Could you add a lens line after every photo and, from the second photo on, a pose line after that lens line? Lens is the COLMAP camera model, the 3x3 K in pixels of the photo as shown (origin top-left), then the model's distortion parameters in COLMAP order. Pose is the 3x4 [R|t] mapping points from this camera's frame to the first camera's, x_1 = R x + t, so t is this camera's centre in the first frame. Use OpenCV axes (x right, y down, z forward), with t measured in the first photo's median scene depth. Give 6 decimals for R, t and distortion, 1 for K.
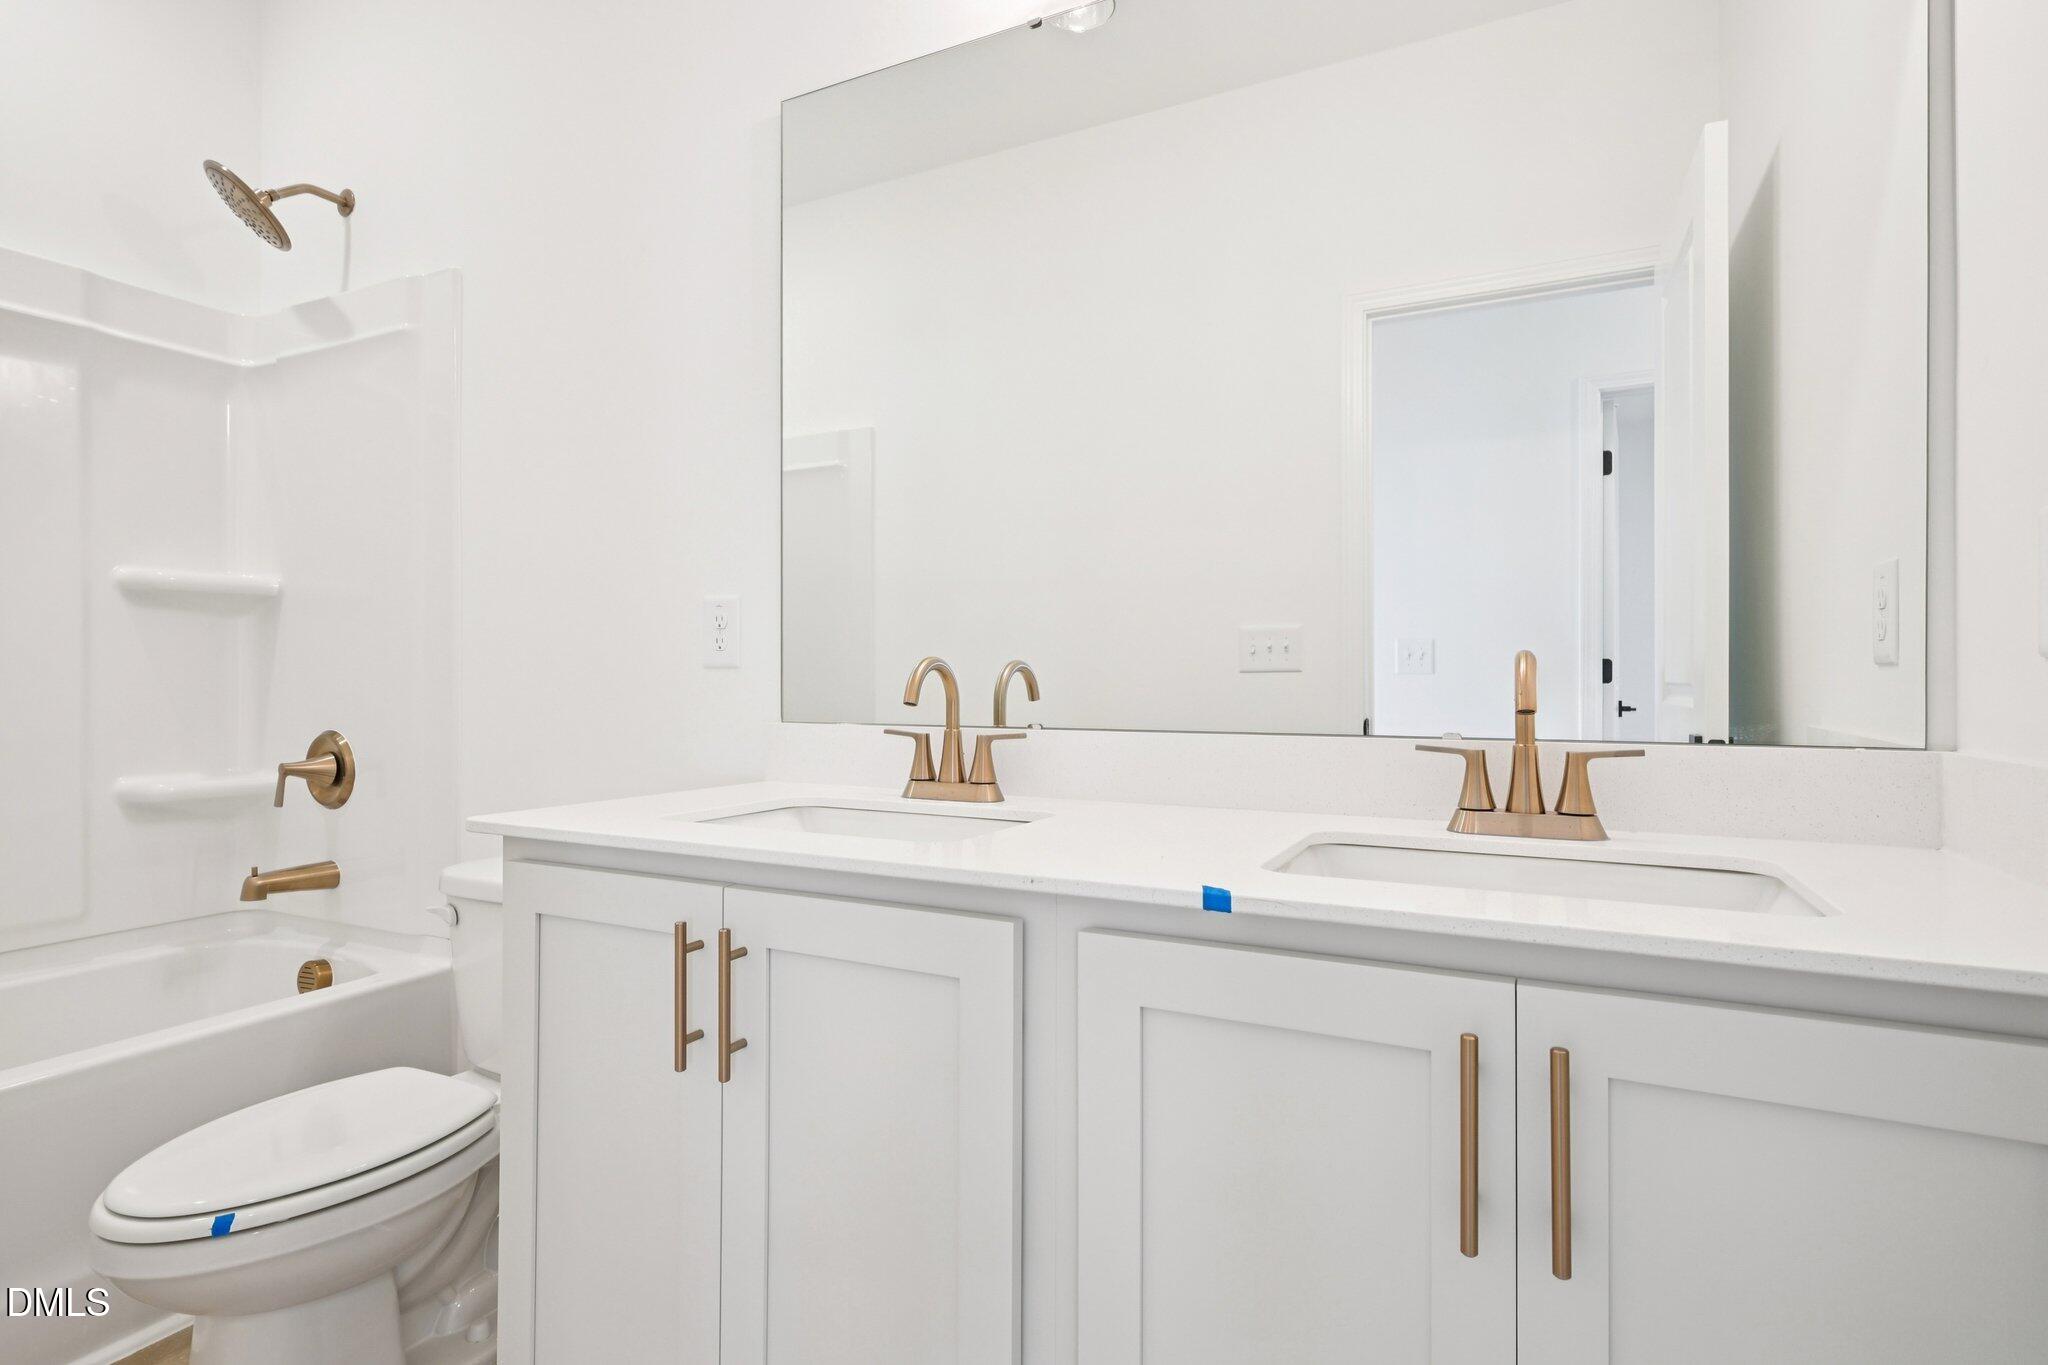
lens RADIAL K [[1038.2, 0, 1030.4], [0, 1038.2, 696.9], [0, 0, 1]] dist [-0.004881, -0.000188]
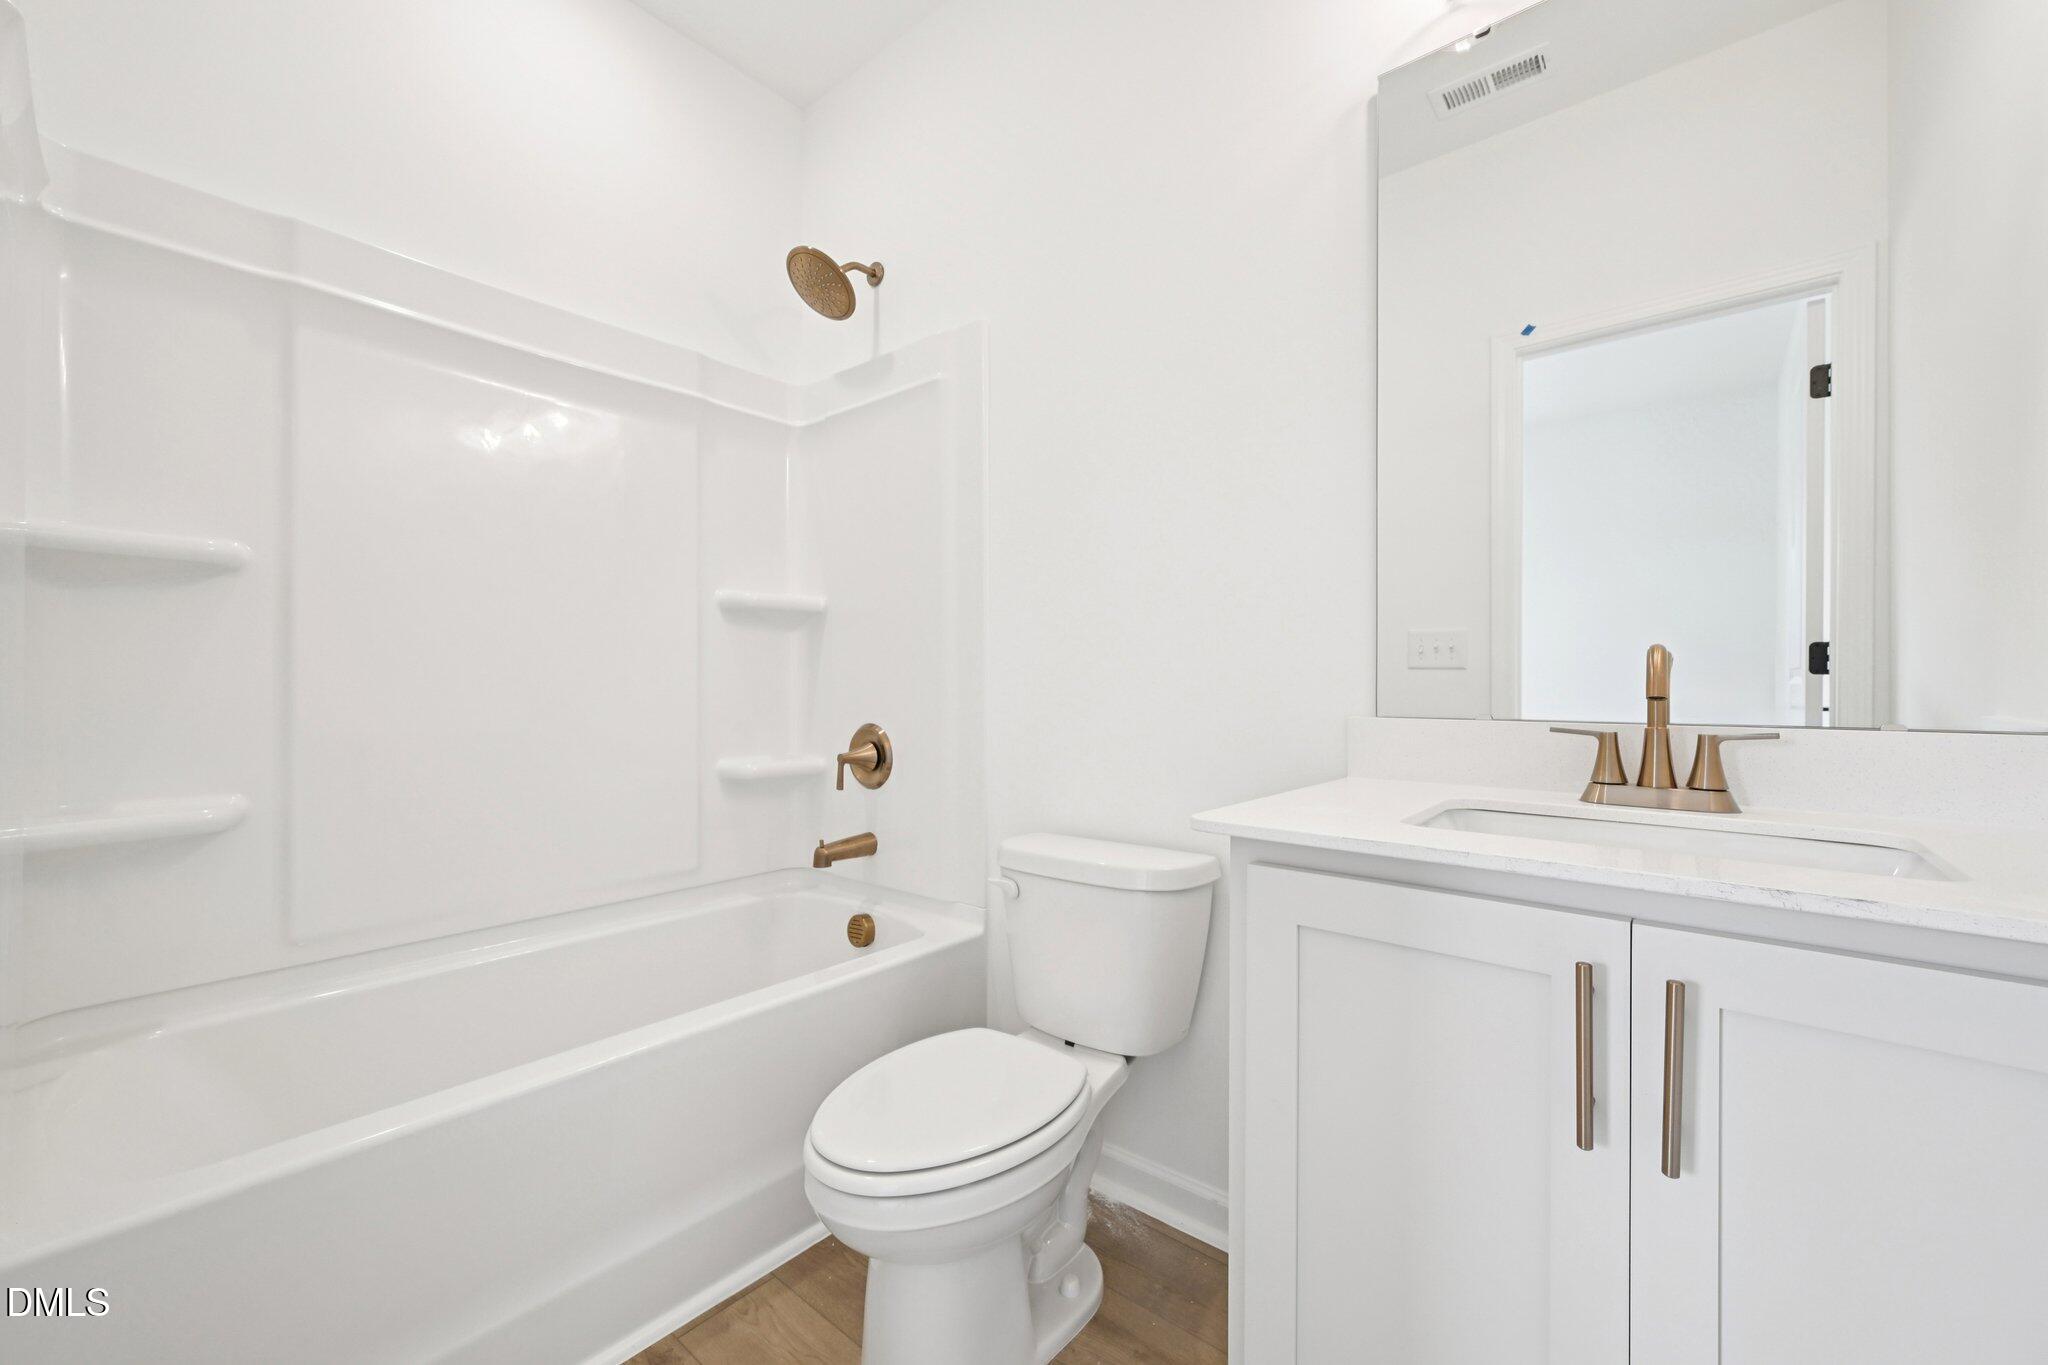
lens RADIAL K [[747.2, 0, 1022.9], [0, 747.2, 692.8], [0, 0, 1]] dist [-0.007917, 0.000071]
pose [[0.970372, 0.000260, -0.241615, -0.282561], [0.001174, 0.999983, 0.005789, -0.006466], [0.241612, -0.005902, 0.970355, 0.198288]]
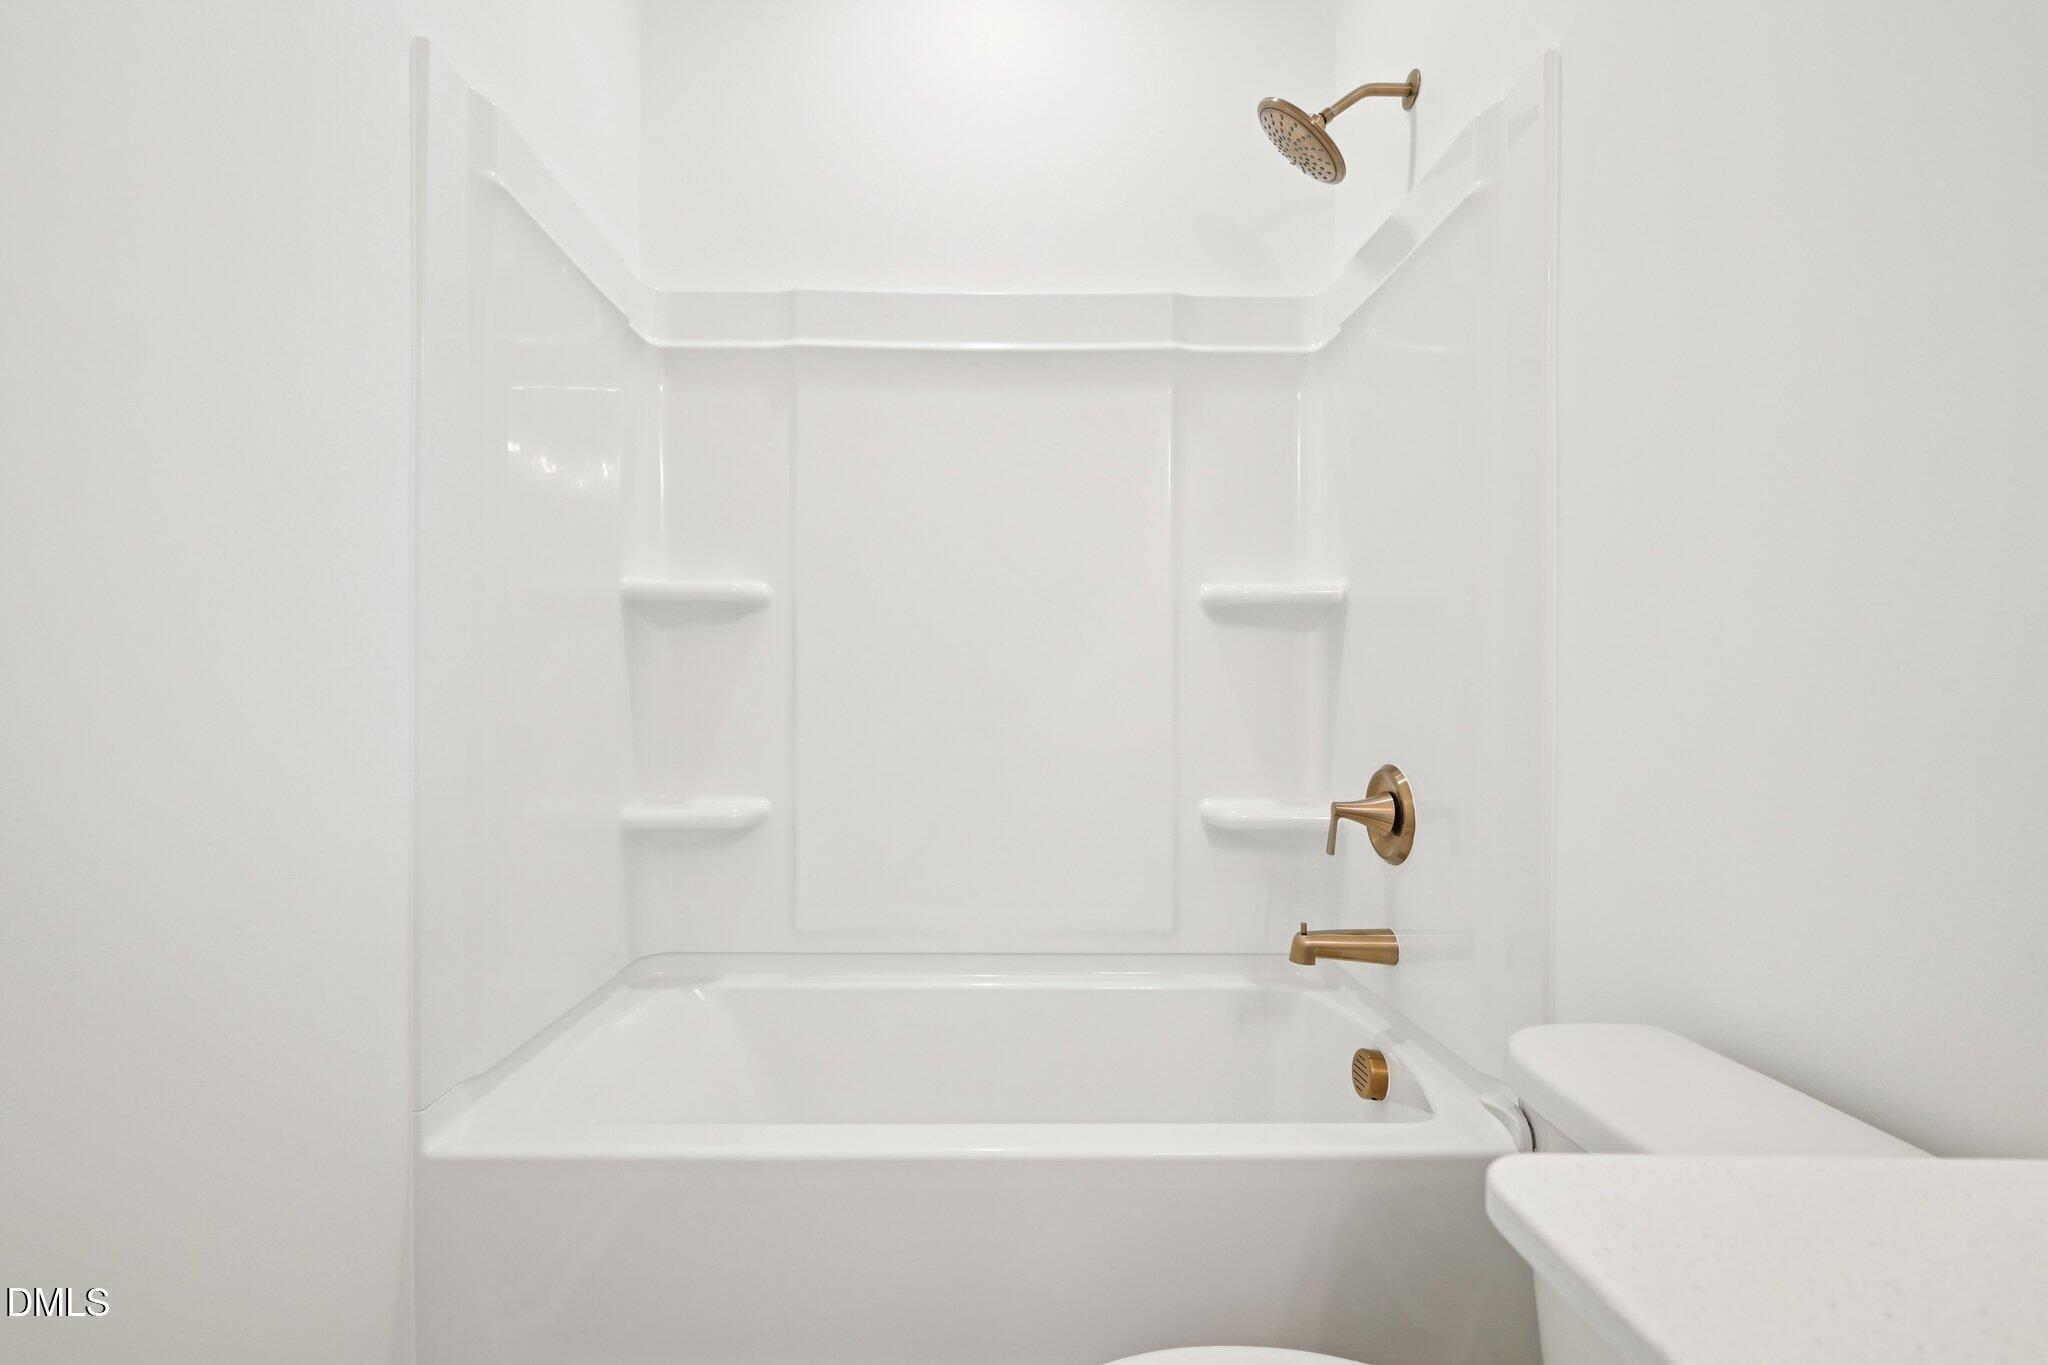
lens RADIAL K [[915.7, 0, 993.4], [0, 915.7, 700.4], [0, 0, 1]] dist [0.004635, -0.001006]
pose [[0.472726, -0.000080, -0.881210, -0.190891], [-0.009473, 0.999942, -0.005173, -0.009568], [0.881159, 0.010793, 0.472697, 0.380301]]
